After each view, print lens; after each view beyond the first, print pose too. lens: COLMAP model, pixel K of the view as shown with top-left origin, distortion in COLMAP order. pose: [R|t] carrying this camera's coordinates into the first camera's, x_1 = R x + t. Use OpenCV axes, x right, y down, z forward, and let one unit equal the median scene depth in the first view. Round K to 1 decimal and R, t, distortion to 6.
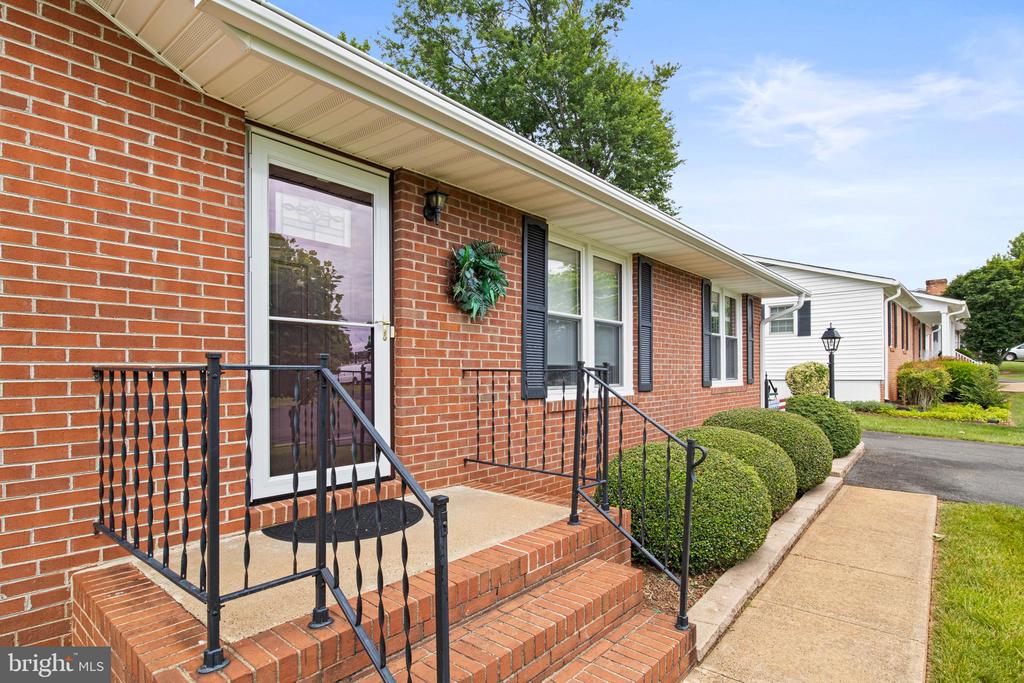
lens RADIAL K [[528.5, 0, 459.9], [0, 528.5, 367.7], [0, 0, 1]] dist [-0.004586, -0.000372]
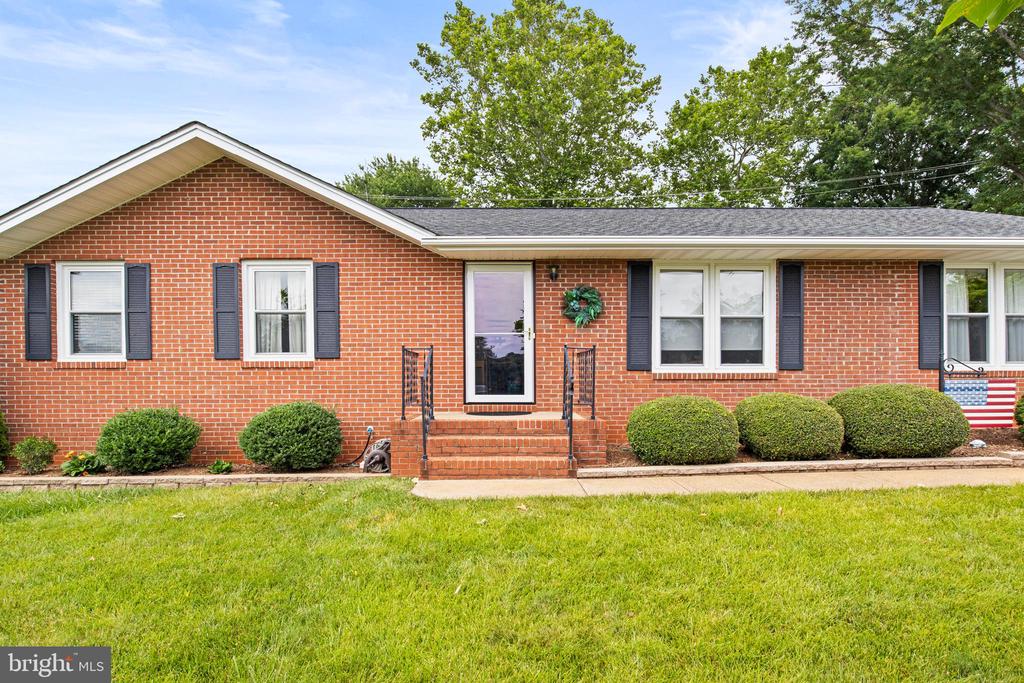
lens RADIAL K [[522.1, 0, 536.8], [0, 522.1, 356.0], [0, 0, 1]] dist [-0.006791, -0.000452]
pose [[0.684357, -0.012960, -0.729032, 1.225916], [0.006919, 0.999912, -0.011280, 0.033329], [0.729114, 0.002675, 0.684387, -0.381517]]
